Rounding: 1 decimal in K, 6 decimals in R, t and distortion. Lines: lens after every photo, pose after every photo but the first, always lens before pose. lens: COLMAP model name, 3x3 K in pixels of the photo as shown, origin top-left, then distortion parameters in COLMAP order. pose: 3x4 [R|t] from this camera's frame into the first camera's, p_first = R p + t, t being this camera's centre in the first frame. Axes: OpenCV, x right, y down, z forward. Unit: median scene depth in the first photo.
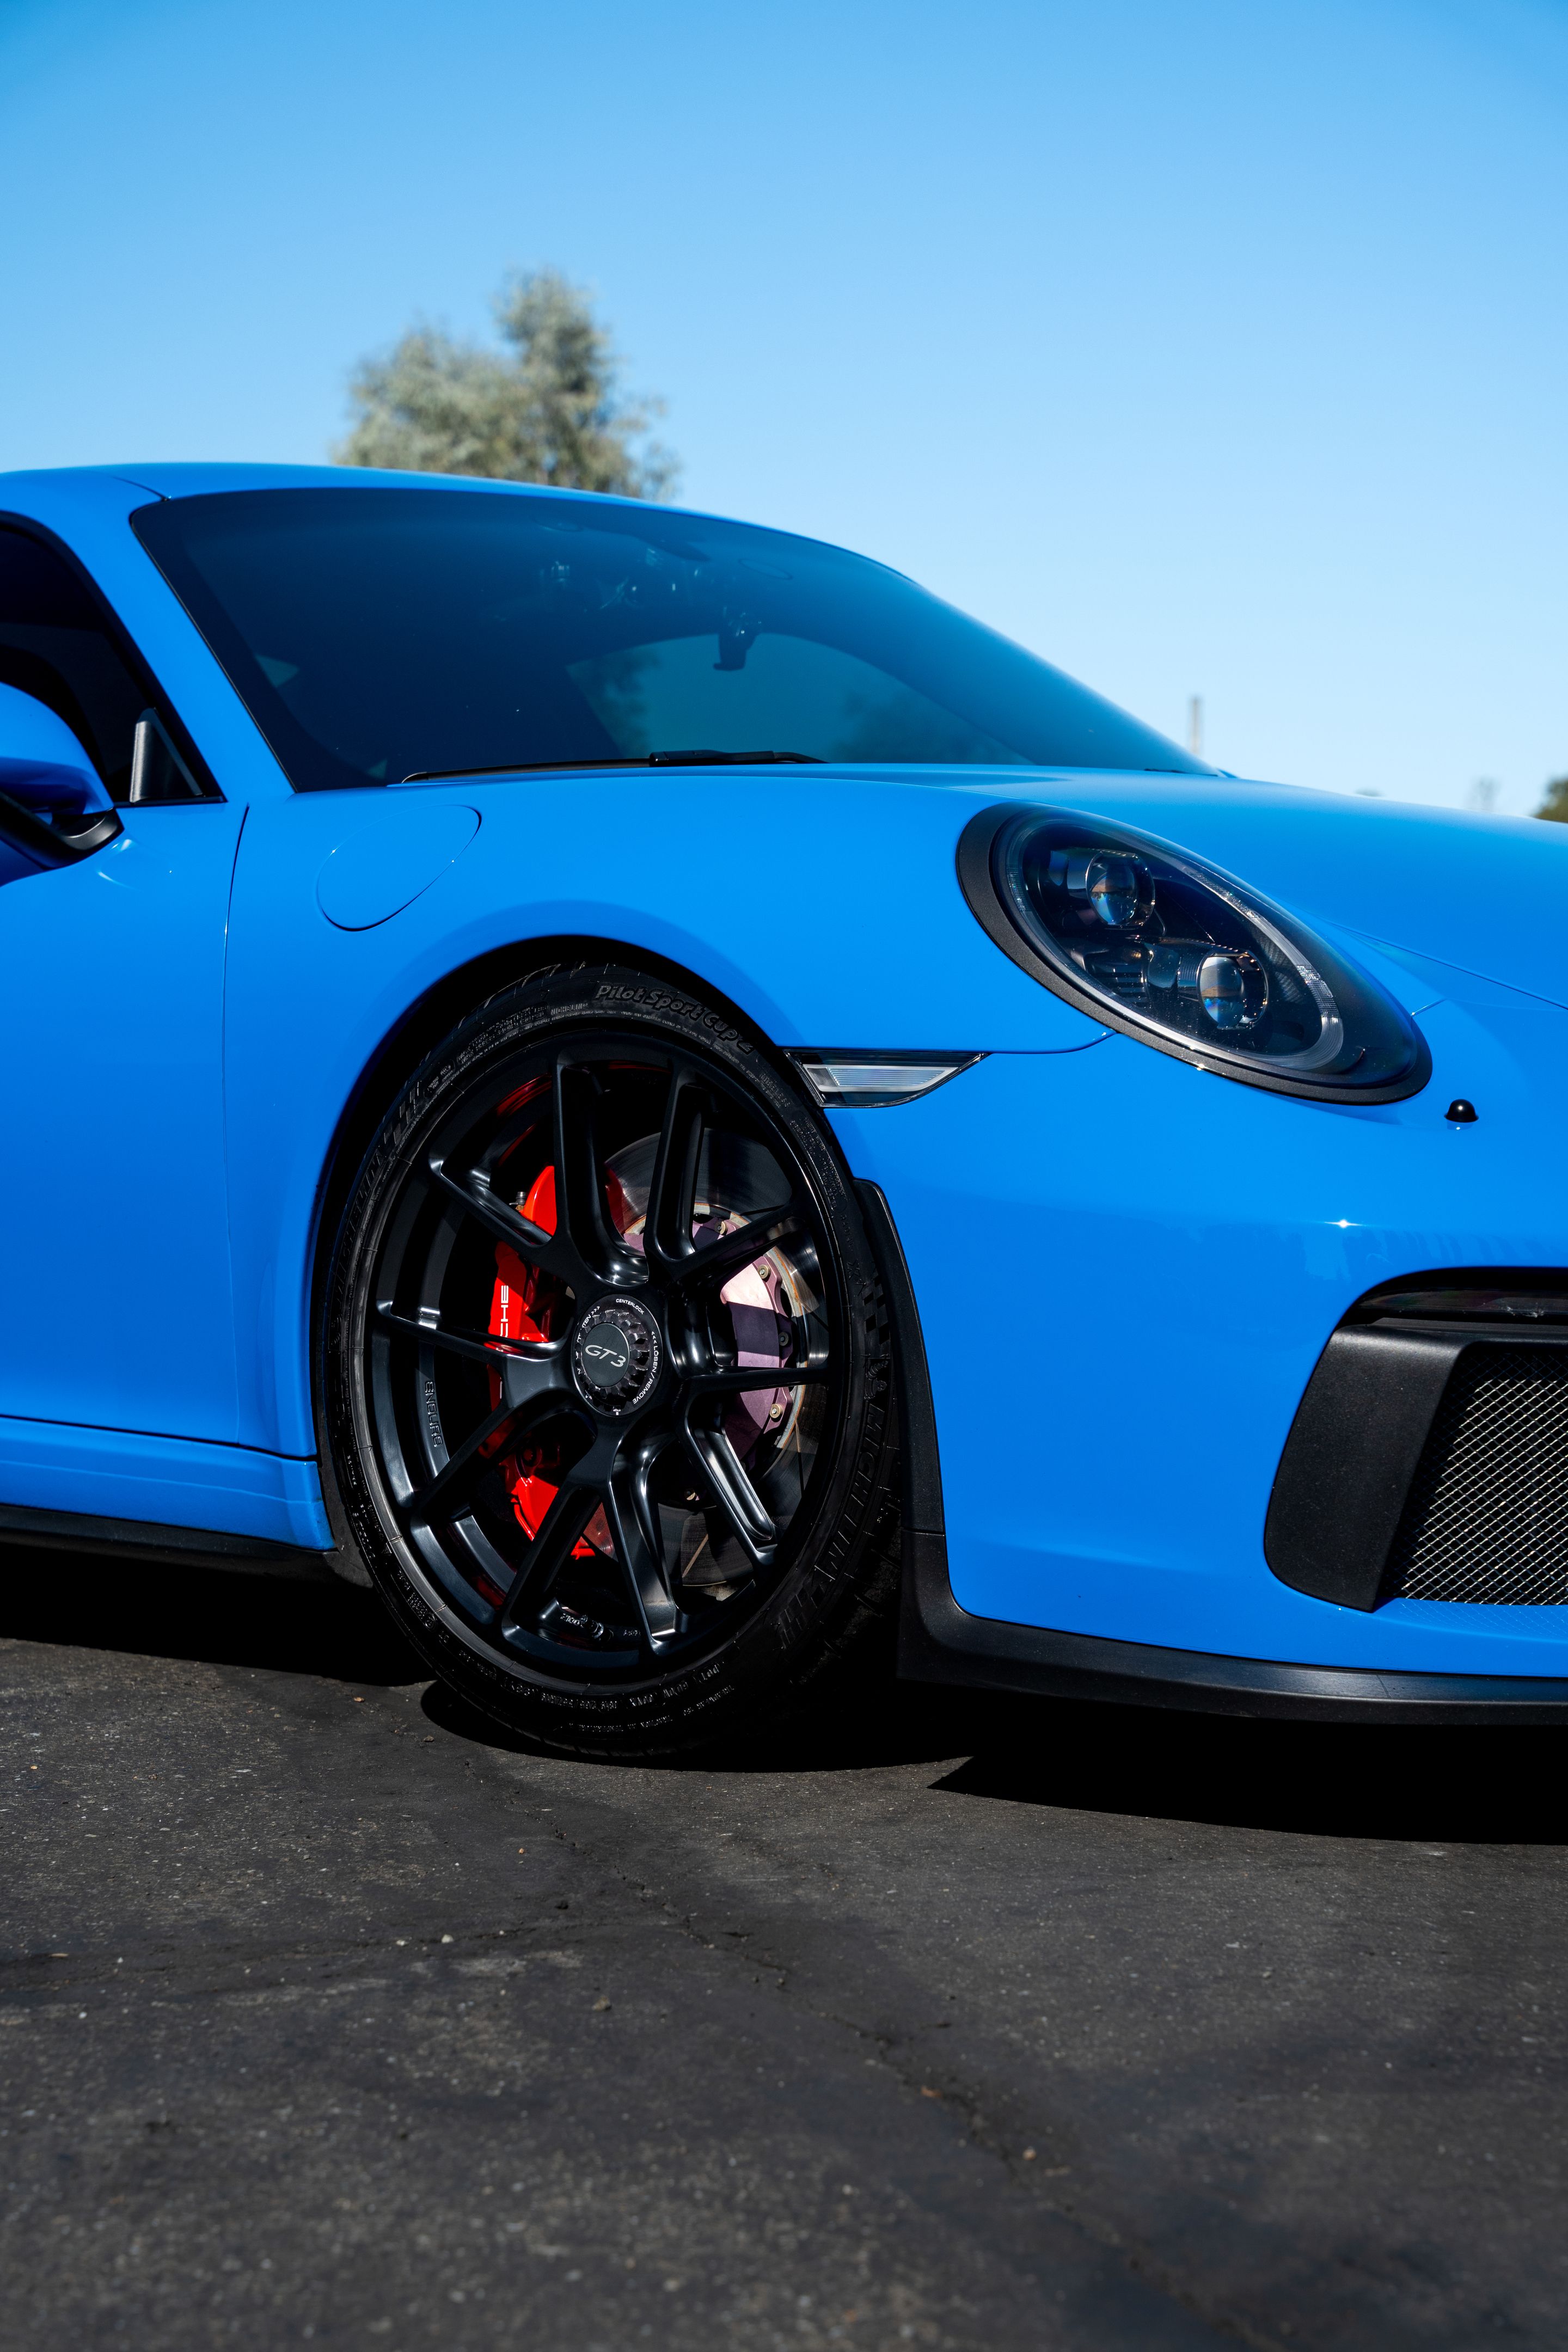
lens RADIAL K [[4549.2, 0, 813.4], [0, 4549.2, 1204.9], [0, 0, 1]] dist [0.248451, 0.284882]
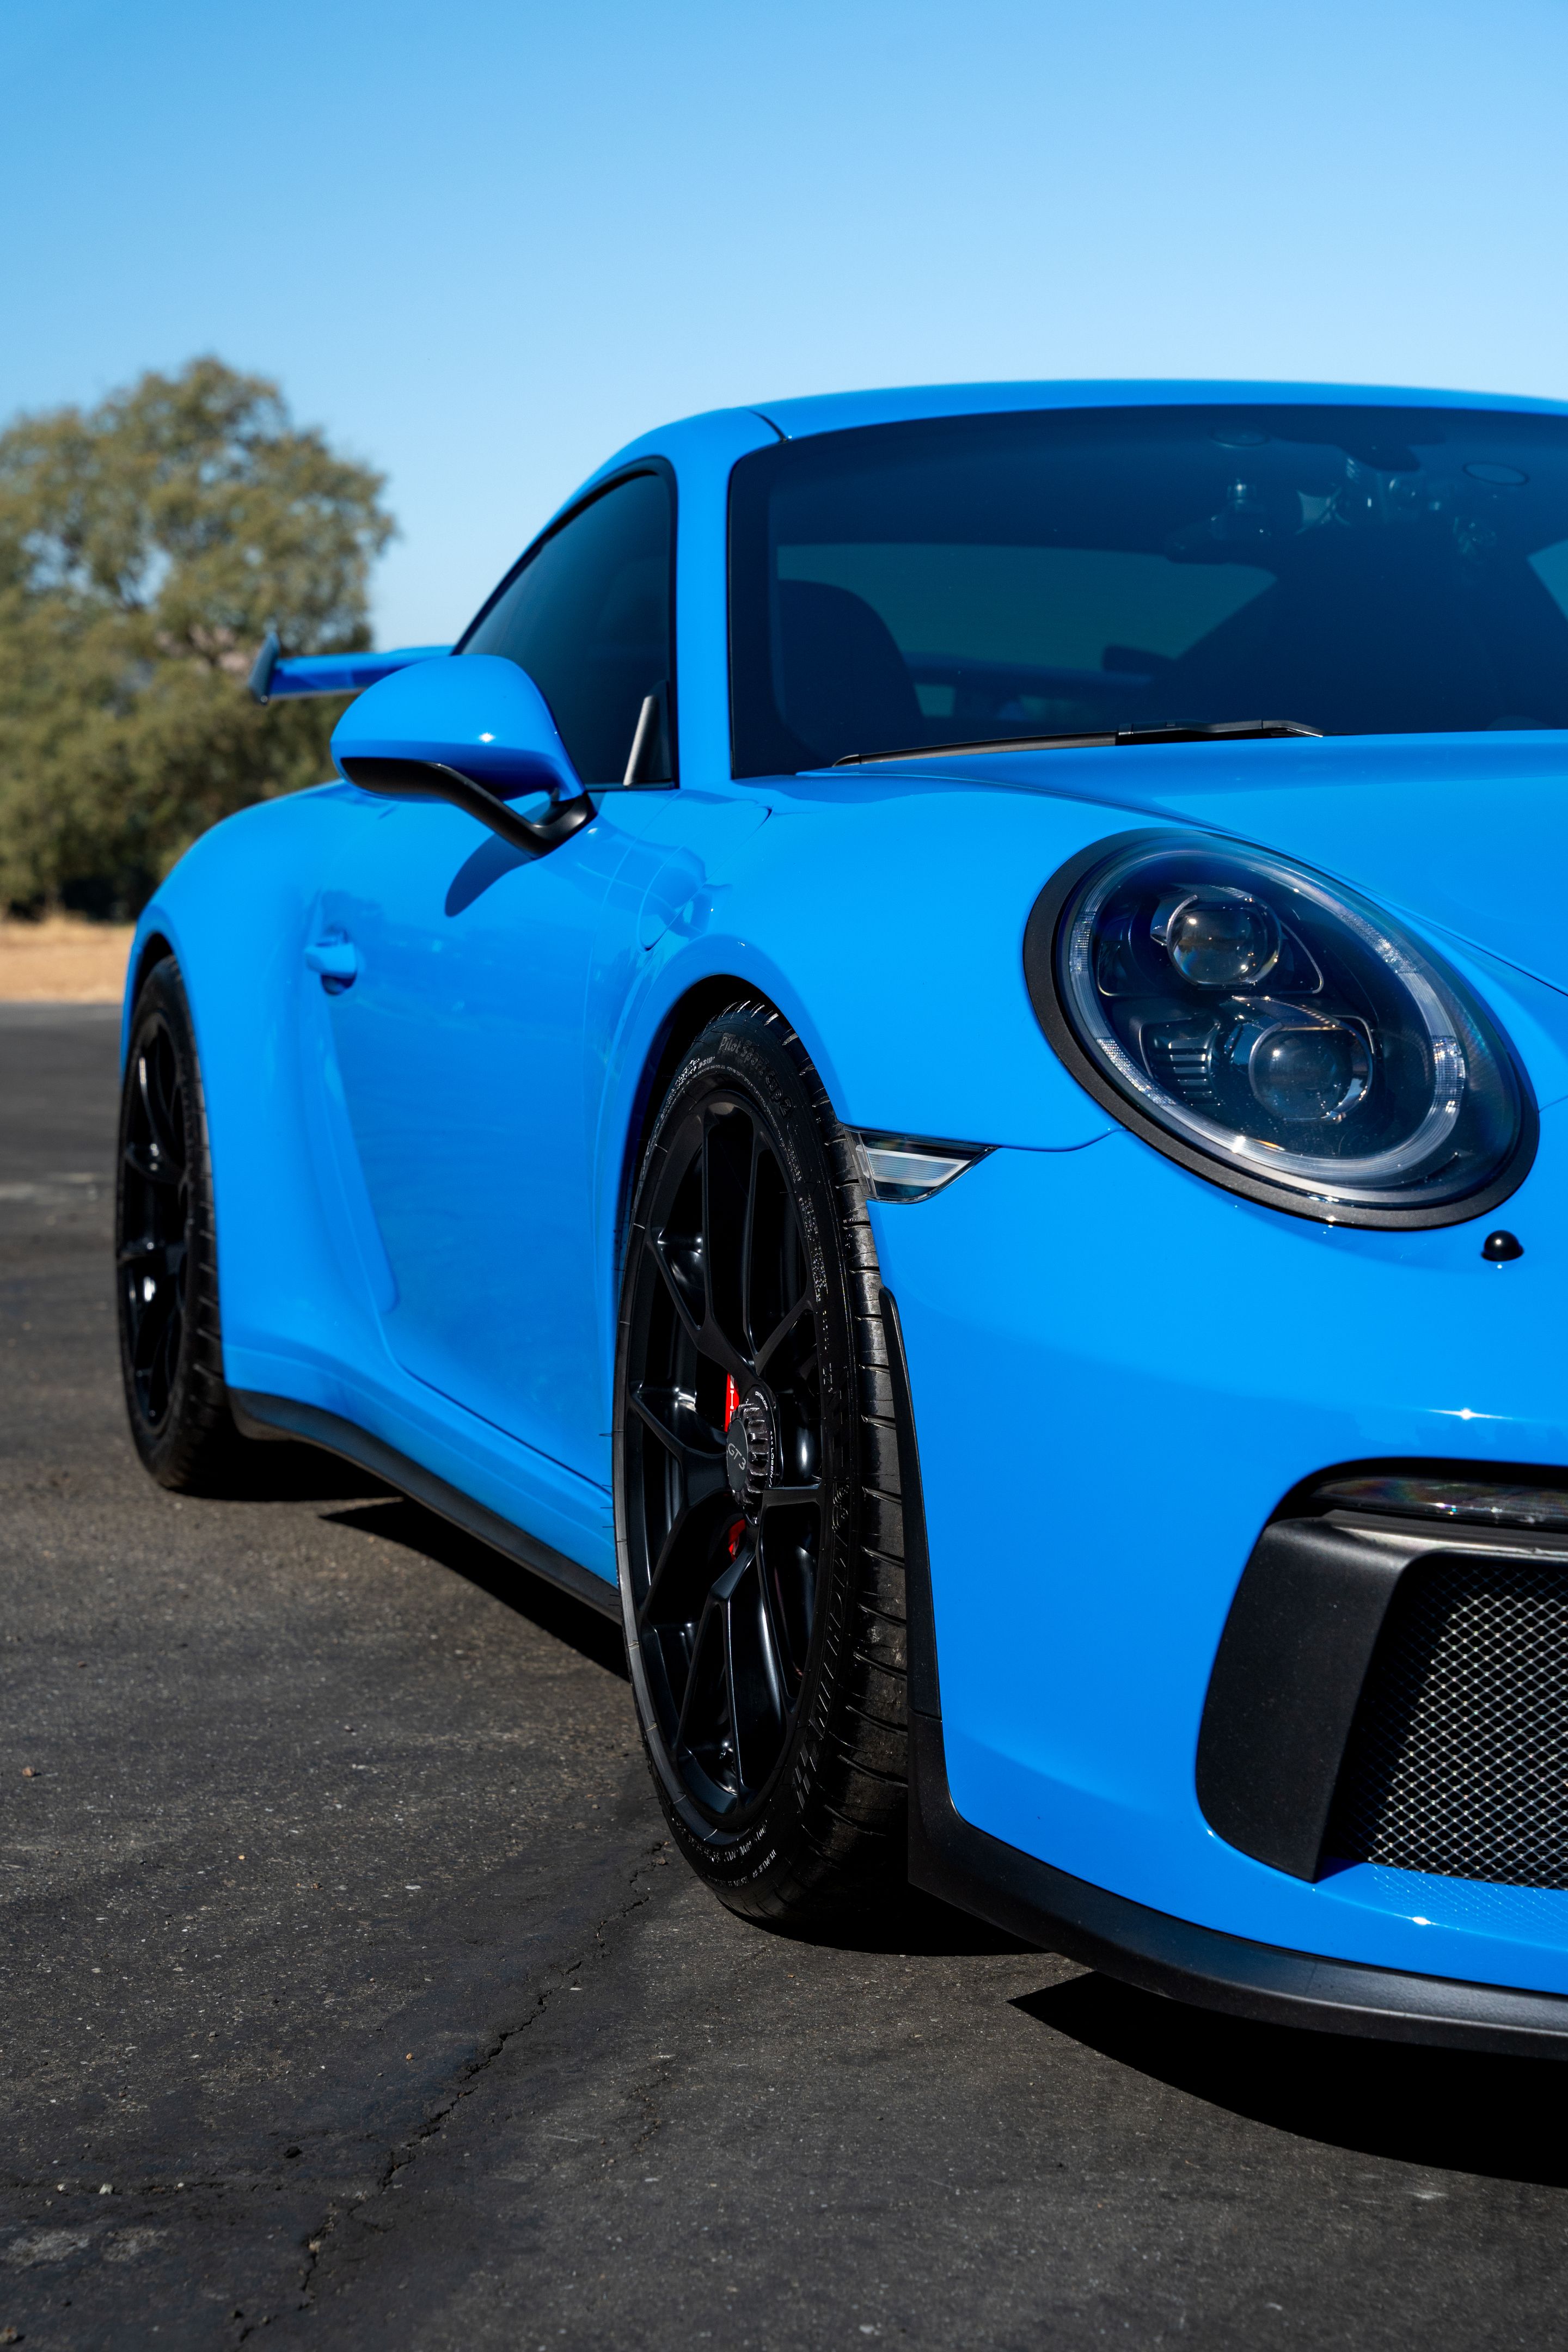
lens RADIAL K [[4580.4, 0, 743.4], [0, 4580.4, 1141.5], [0, 0, 1]] dist [0.304108, 0.372978]
pose [[0.896013, 0.026233, -0.443251, 0.336041], [-0.011053, 0.999262, 0.036795, -0.059098], [0.443889, -0.028069, 0.895642, 0.207230]]
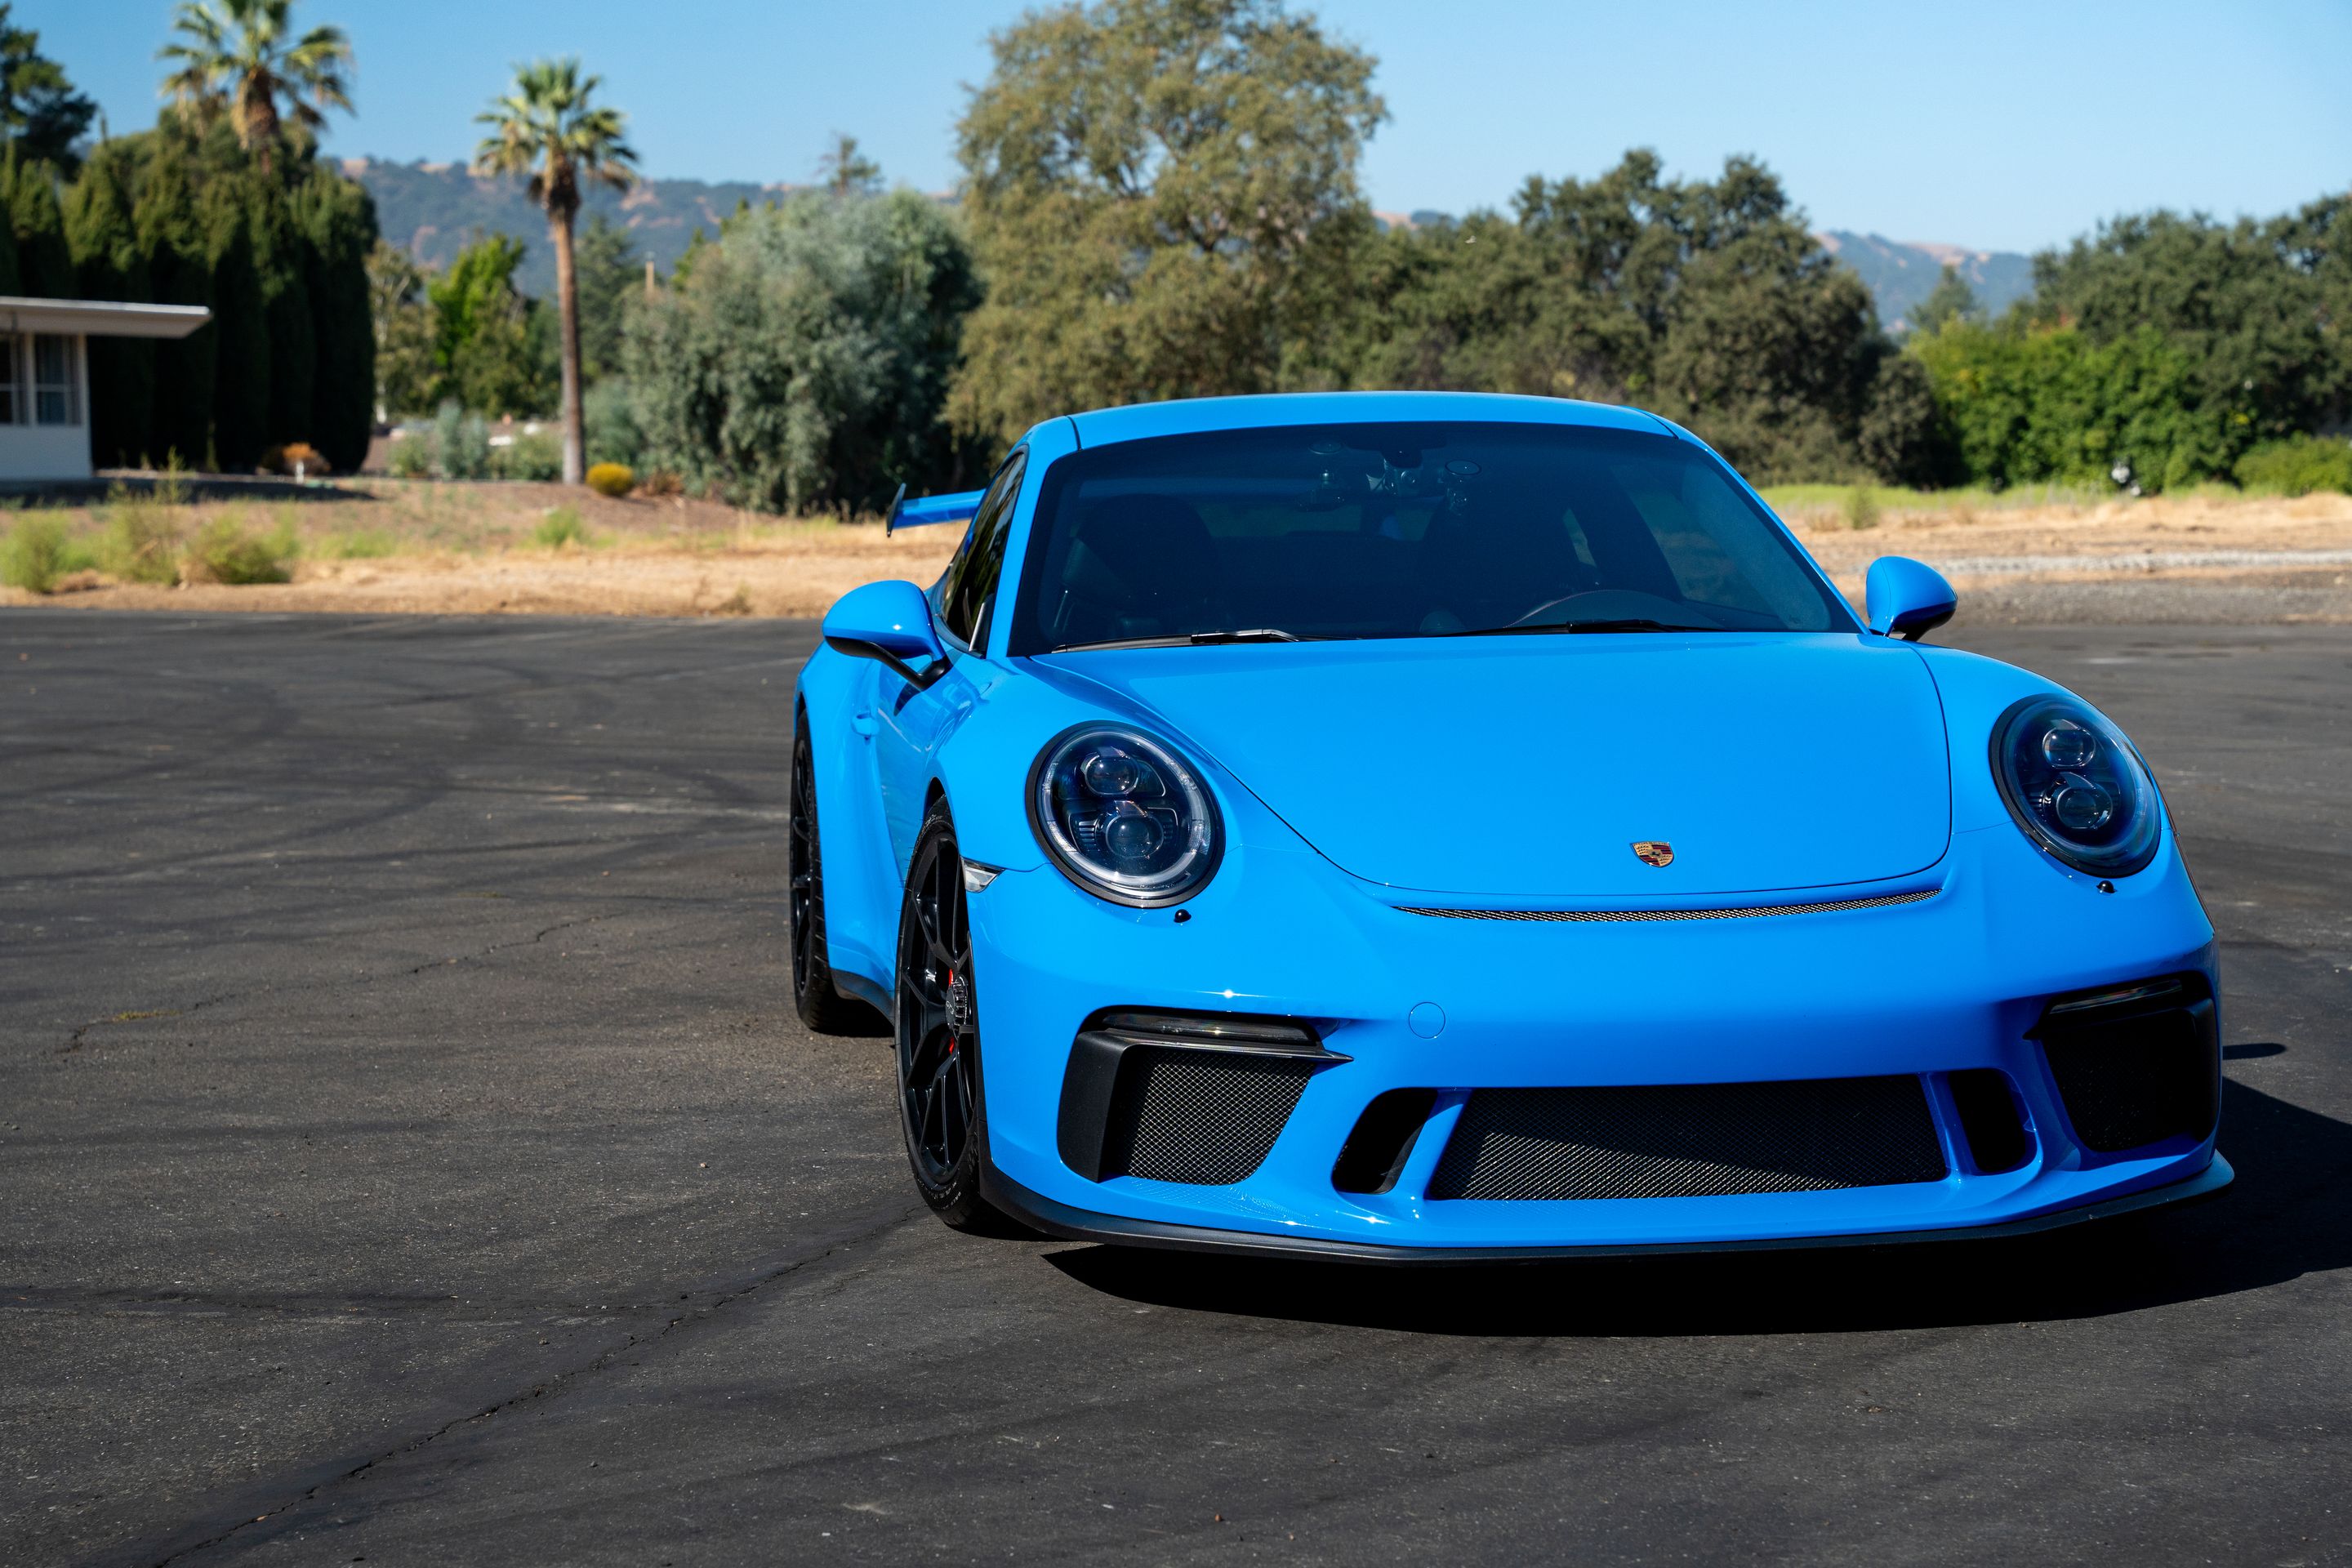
lens RADIAL K [[4580.4, 0, 1176.0], [0, 4580.4, 784.0], [0, 0, 1]] dist [0.304108, 0.372978]
pose [[0.832650, 0.030920, -0.552936, 1.036133], [-0.000488, 0.998481, 0.055100, -0.157013], [0.553800, -0.045610, 0.831400, -0.479604]]
